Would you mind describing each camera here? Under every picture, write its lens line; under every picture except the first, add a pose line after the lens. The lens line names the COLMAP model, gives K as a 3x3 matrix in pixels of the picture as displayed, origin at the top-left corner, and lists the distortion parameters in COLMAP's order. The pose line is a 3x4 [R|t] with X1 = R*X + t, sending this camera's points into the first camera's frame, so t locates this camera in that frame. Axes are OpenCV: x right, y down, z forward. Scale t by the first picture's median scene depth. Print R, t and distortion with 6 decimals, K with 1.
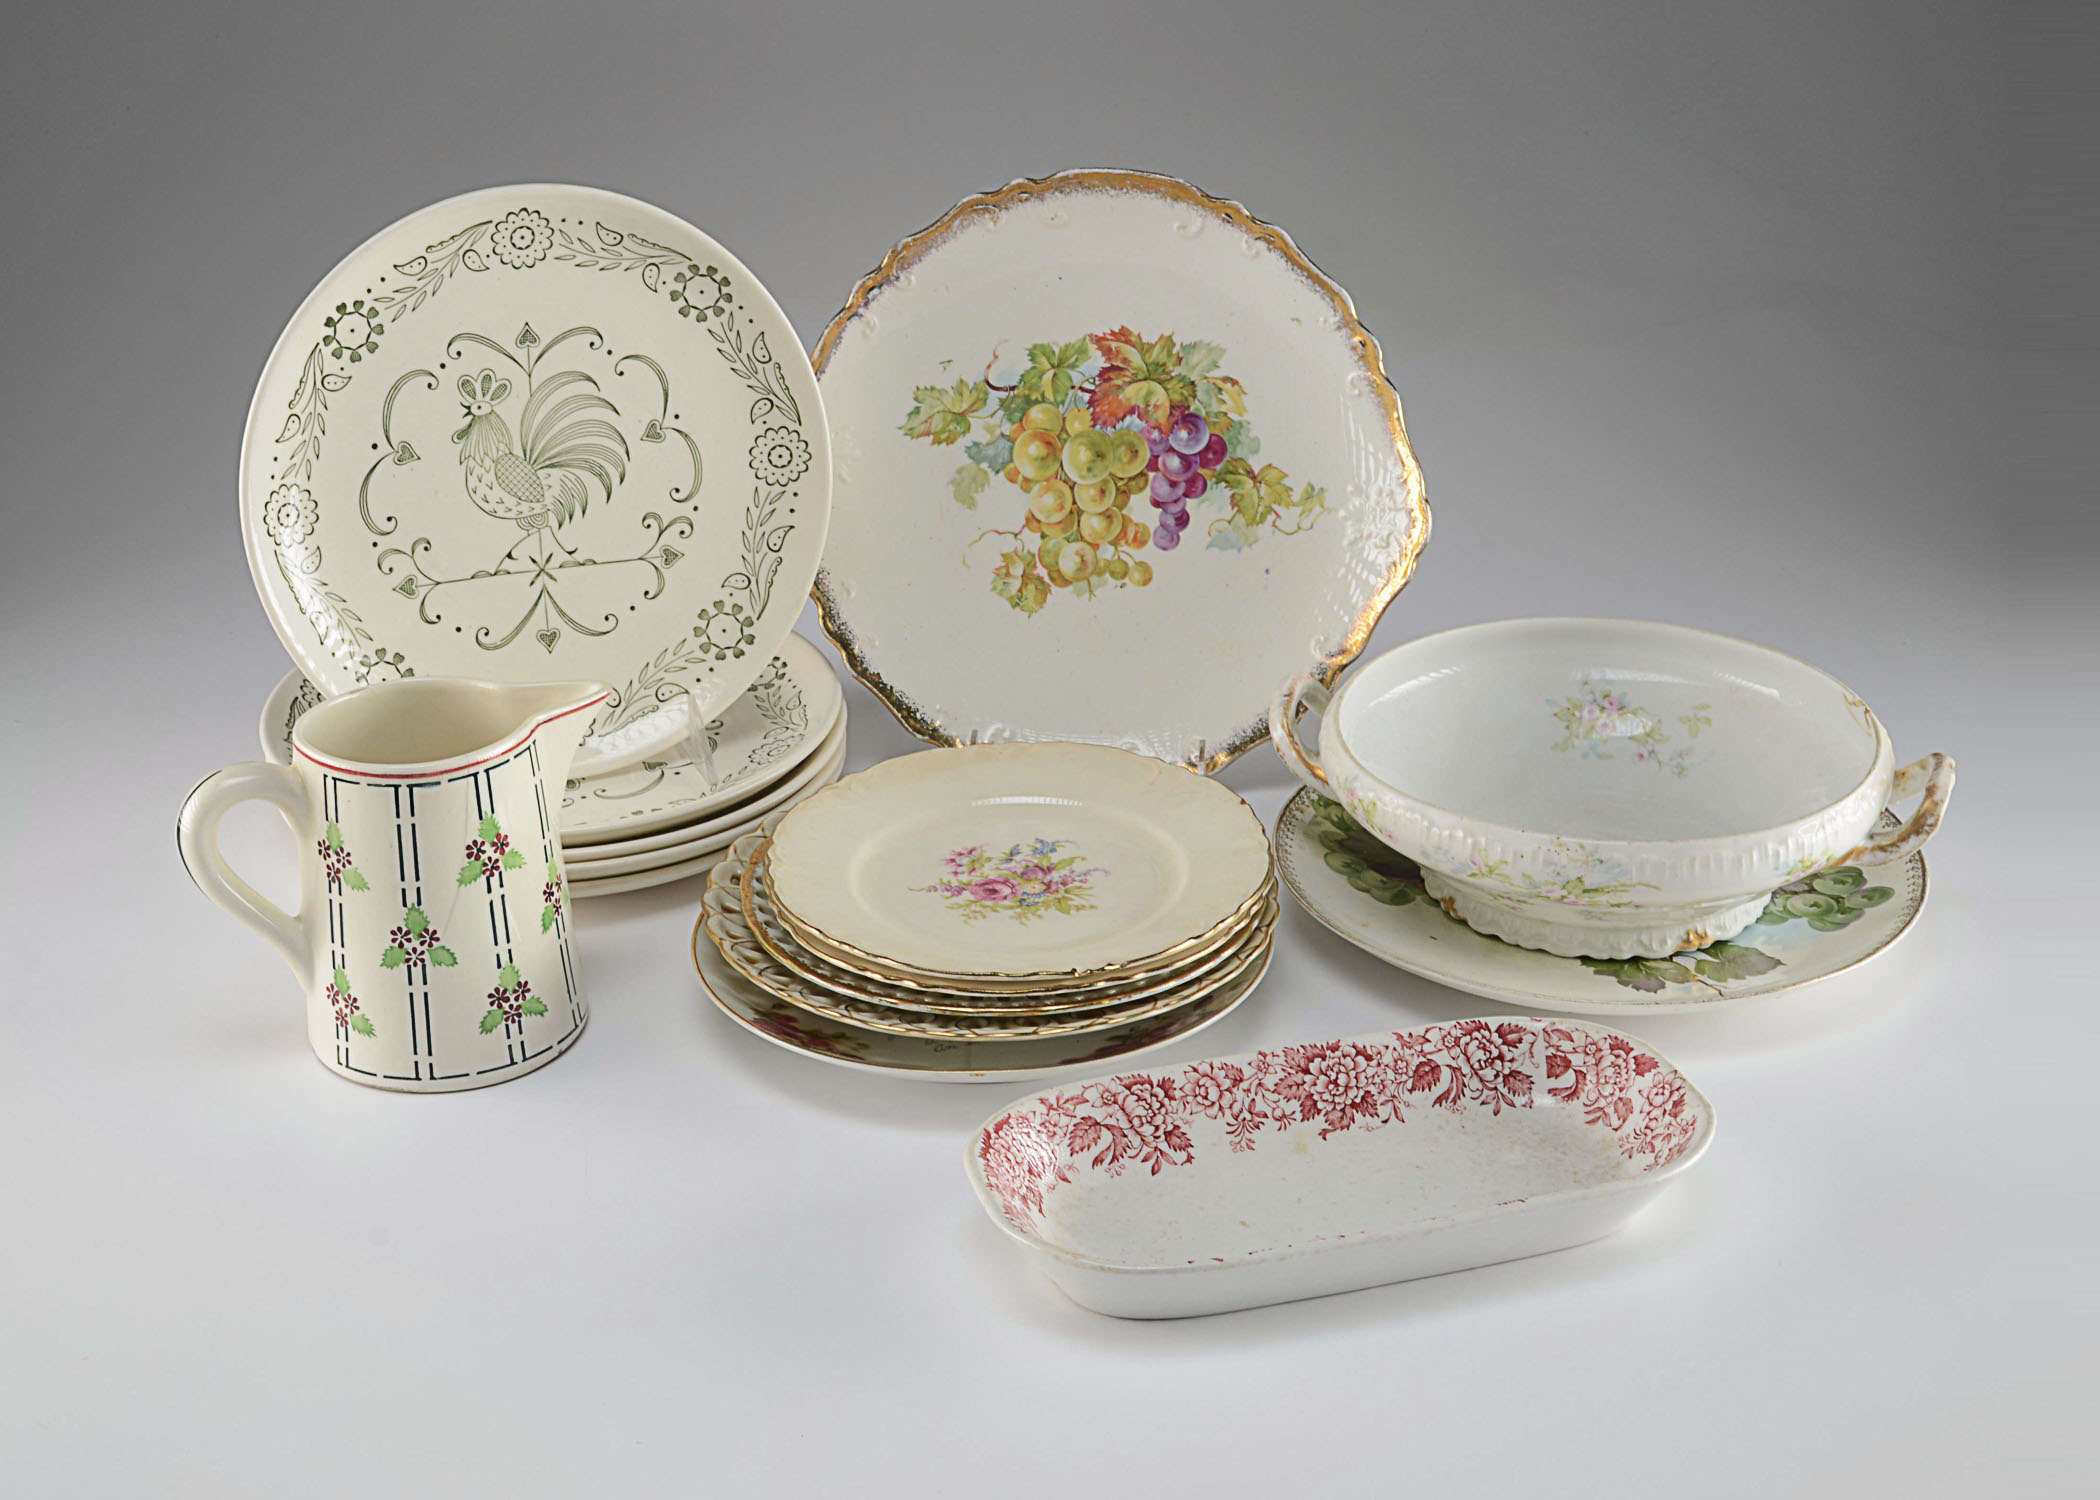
lens RADIAL K [[3059.3, 0, 1050.0], [0, 3059.3, 750.0], [0, 0, 1]] dist [-0.015728, -0.030074]
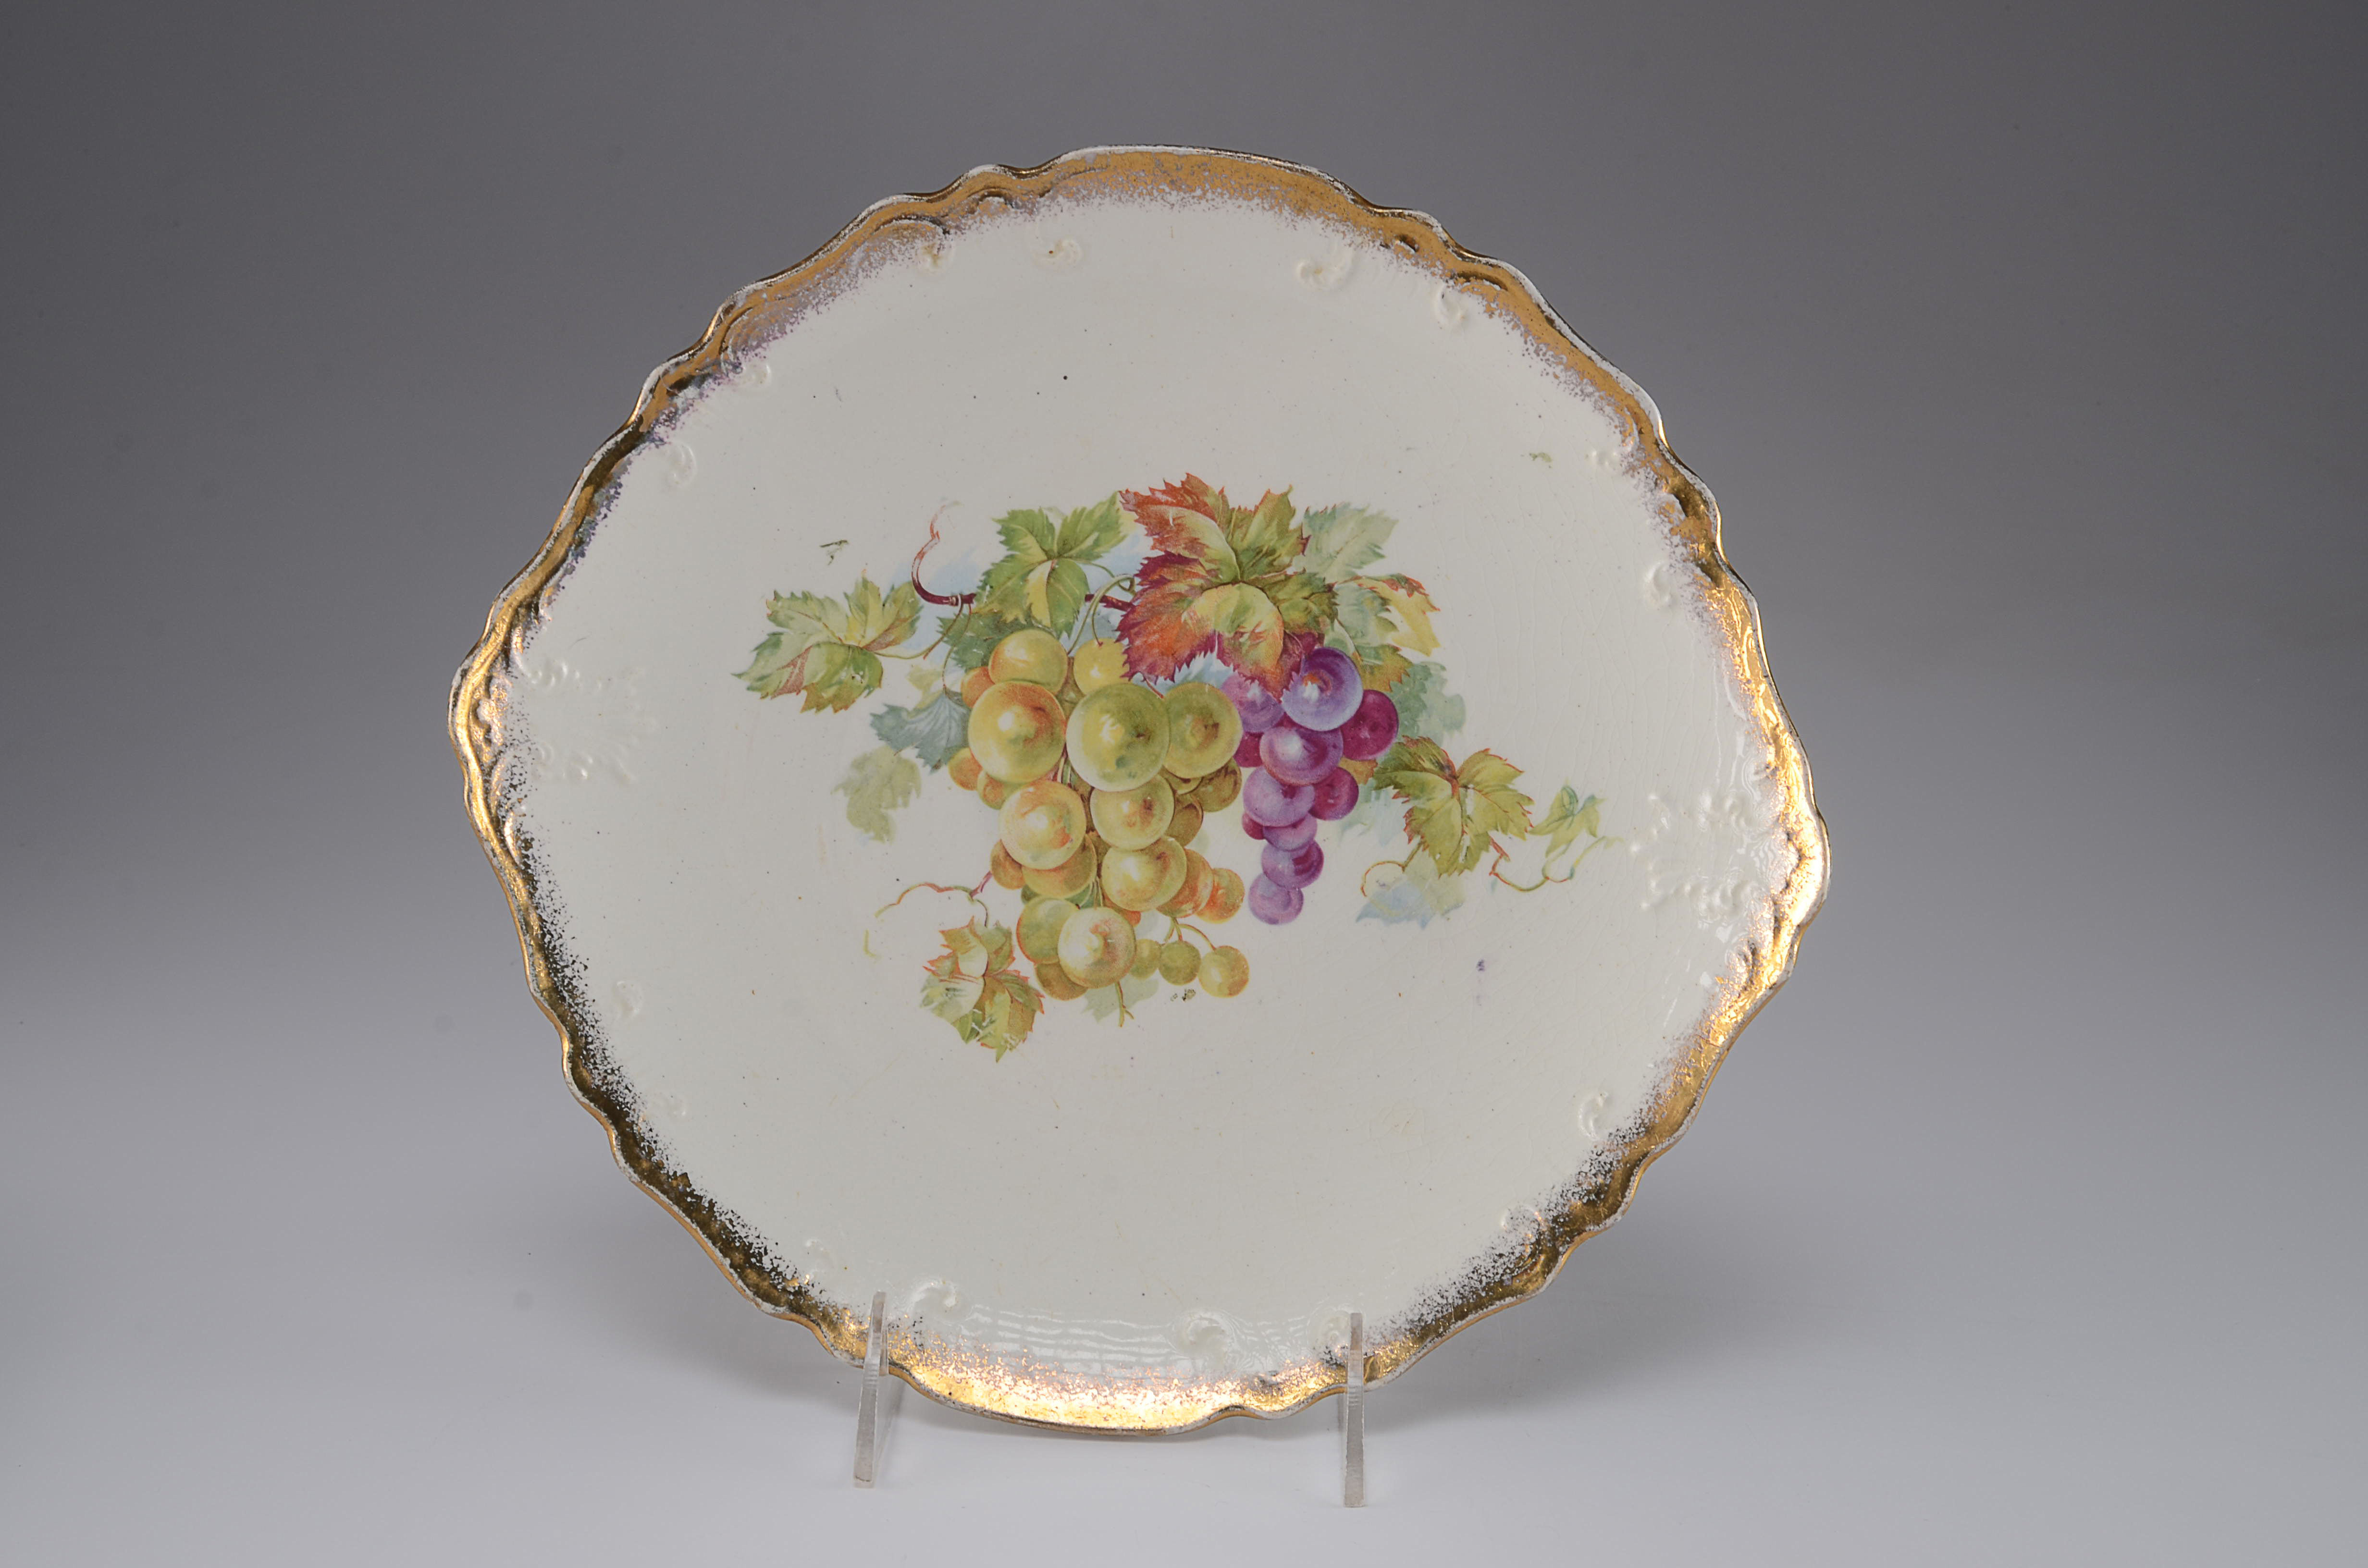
lens RADIAL K [[2939.1, 0, 1184.0], [0, 2939.1, 784.0], [0, 0, 1]] dist [-0.006984, -0.002383]
pose [[0.998205, 0.006769, 0.059504, -0.005412], [0.002493, 0.988036, -0.154206, -0.014355], [-0.059836, 0.154077, 0.986245, 0.531778]]
